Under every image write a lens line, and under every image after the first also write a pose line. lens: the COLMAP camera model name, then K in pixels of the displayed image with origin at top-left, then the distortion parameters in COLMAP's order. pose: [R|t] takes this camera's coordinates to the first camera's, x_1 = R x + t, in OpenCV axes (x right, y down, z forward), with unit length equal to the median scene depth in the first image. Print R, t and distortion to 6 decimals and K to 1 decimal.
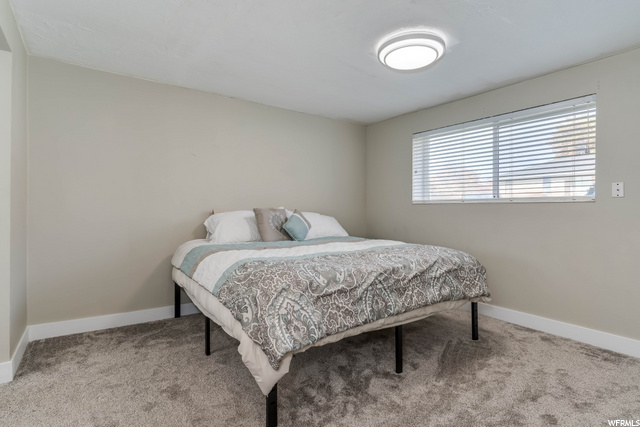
lens RADIAL K [[316.7, 0, 318.4], [0, 316.7, 212.1], [0, 0, 1]] dist [0.000143, -0.000626]
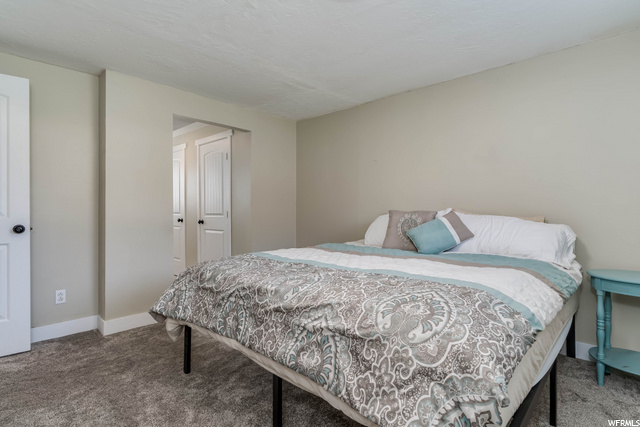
lens RADIAL K [[316.7, 0, 318.5], [0, 316.7, 214.9], [0, 0, 1]] dist [0.000143, -0.000626]
pose [[0.210751, -0.002612, -0.977536, 0.943415], [-0.003848, 0.999986, -0.003501, 0.005378], [0.977532, 0.004499, 0.210738, 0.915167]]
